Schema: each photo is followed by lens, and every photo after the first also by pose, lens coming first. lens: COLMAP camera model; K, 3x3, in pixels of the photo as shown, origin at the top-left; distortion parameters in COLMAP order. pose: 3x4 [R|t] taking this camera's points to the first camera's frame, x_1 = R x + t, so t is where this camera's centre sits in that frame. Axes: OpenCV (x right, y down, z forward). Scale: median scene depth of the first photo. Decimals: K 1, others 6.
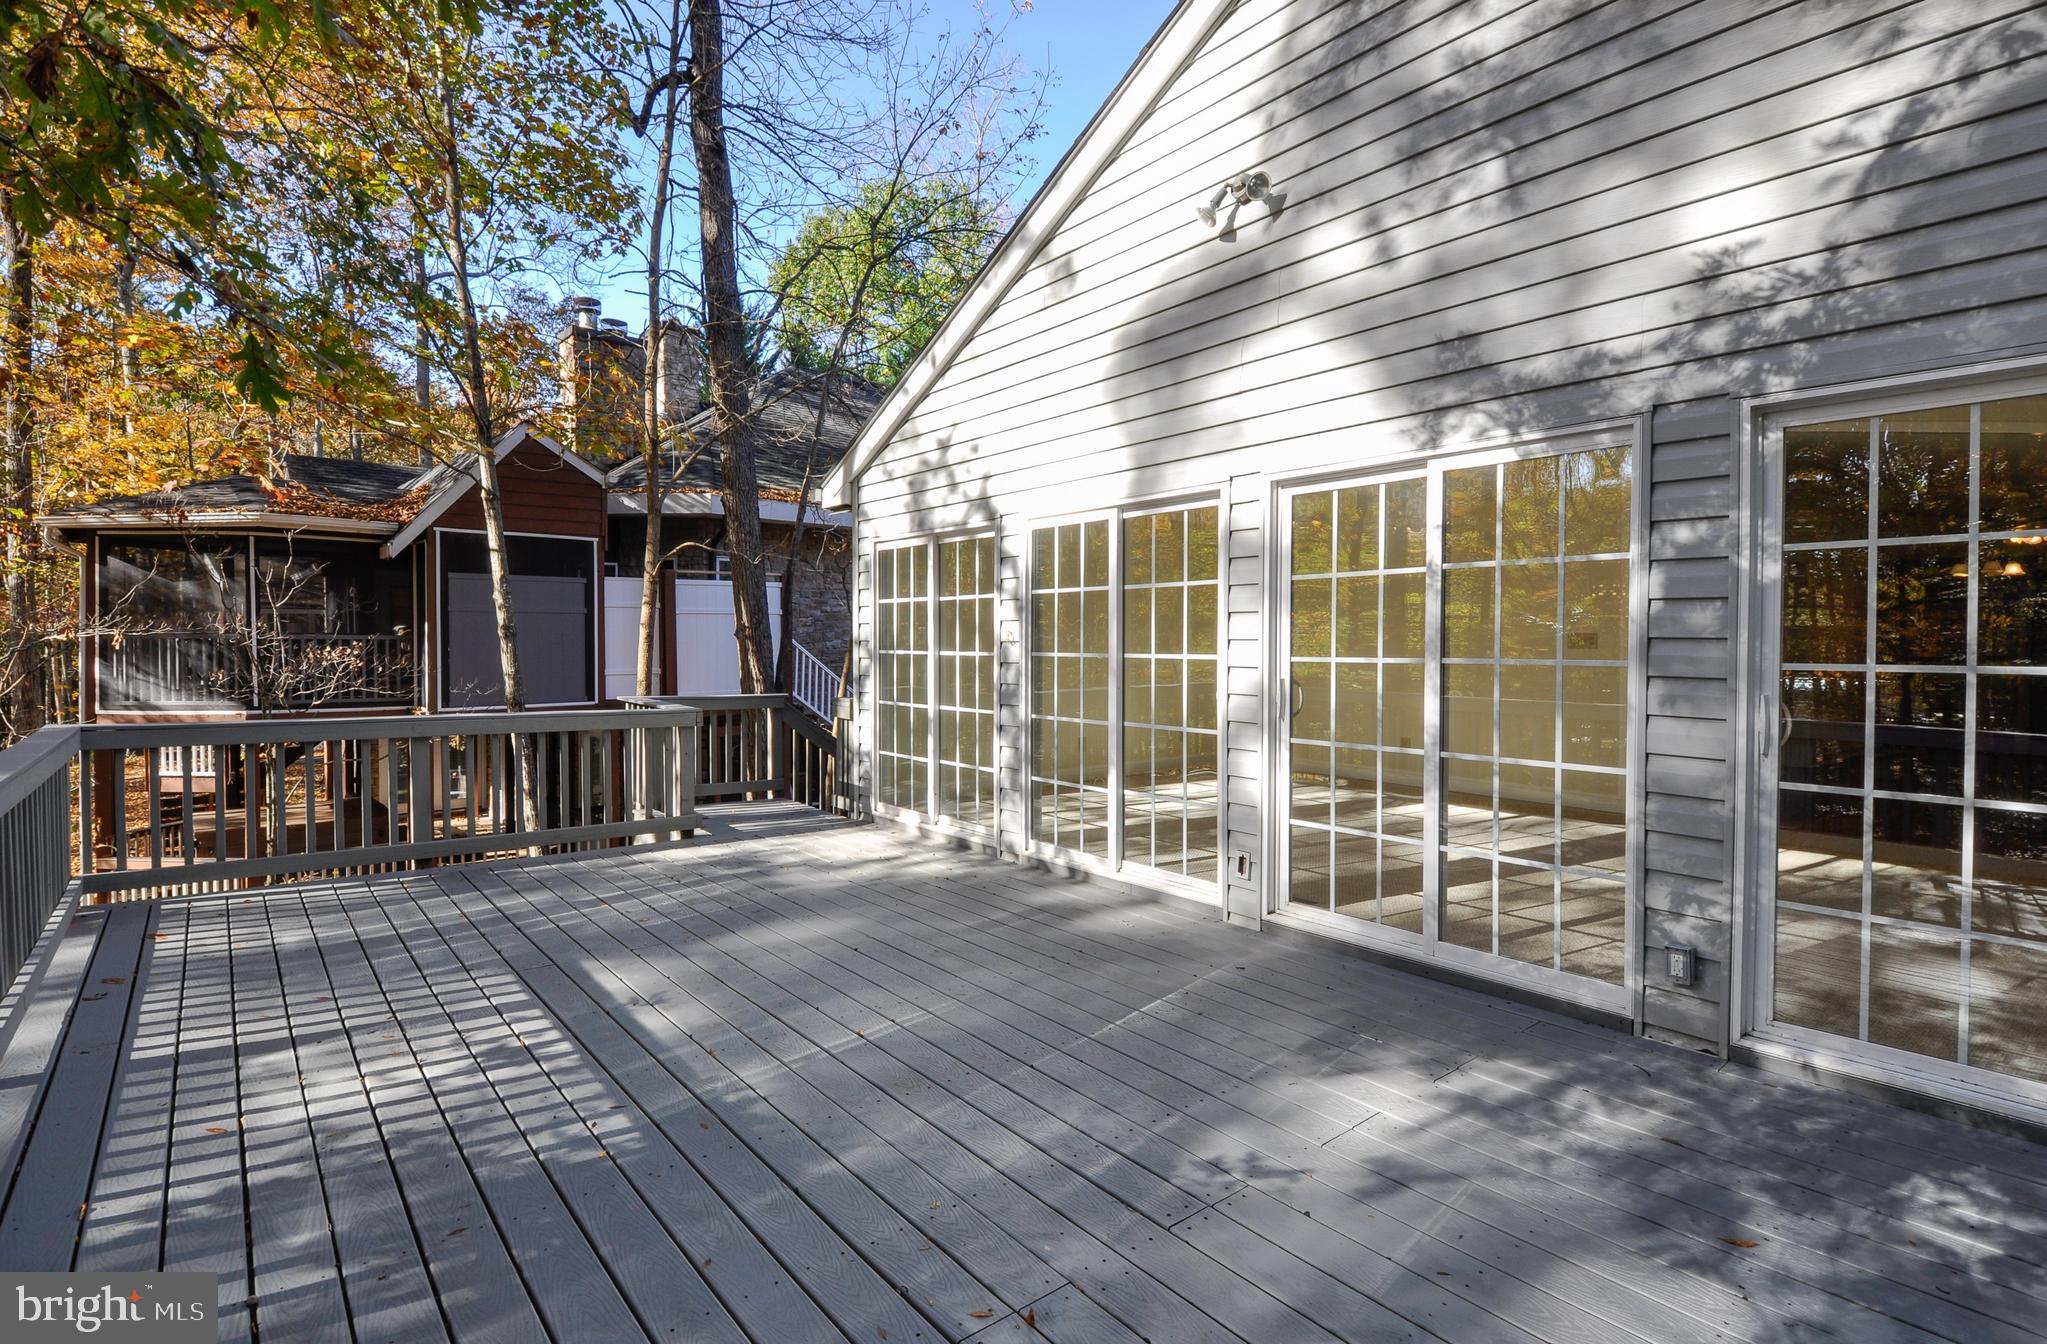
lens RADIAL K [[999.9, 0, 1023.4], [0, 999.9, 665.9], [0, 0, 1]] dist [-0.002056, -0.000985]
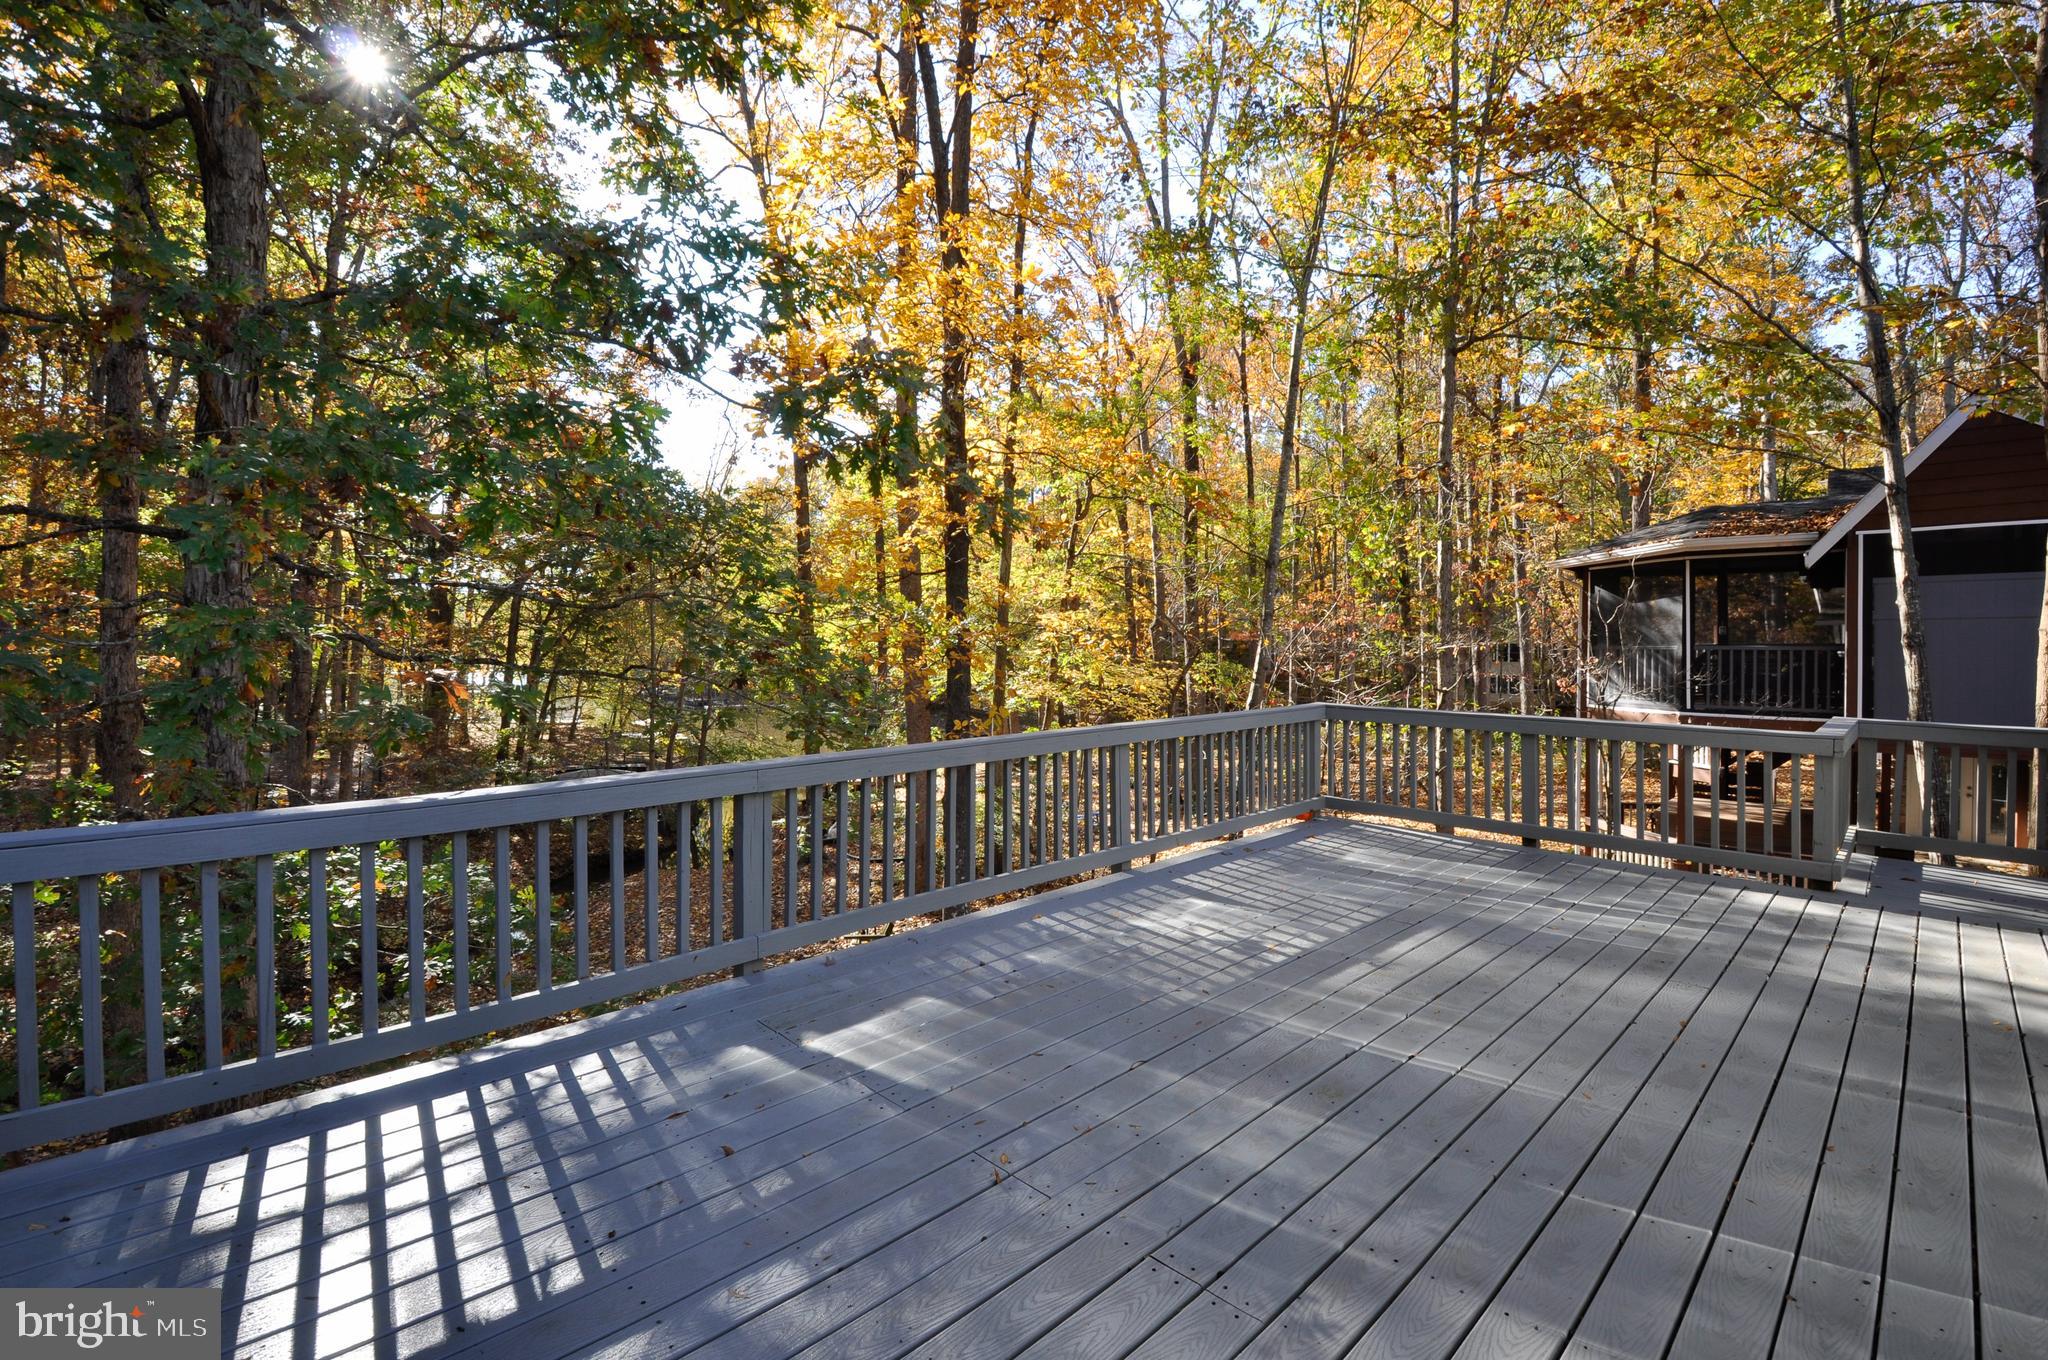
lens RADIAL K [[896.3, 0, 1024.4], [0, 896.3, 665.1], [0, 0, 1]] dist [0.000698, -0.000094]
pose [[0.090589, 0.014049, -0.995789, 0.703274], [-0.023786, 0.999646, 0.011940, -0.014844], [0.995604, 0.022604, 0.090891, 0.557239]]
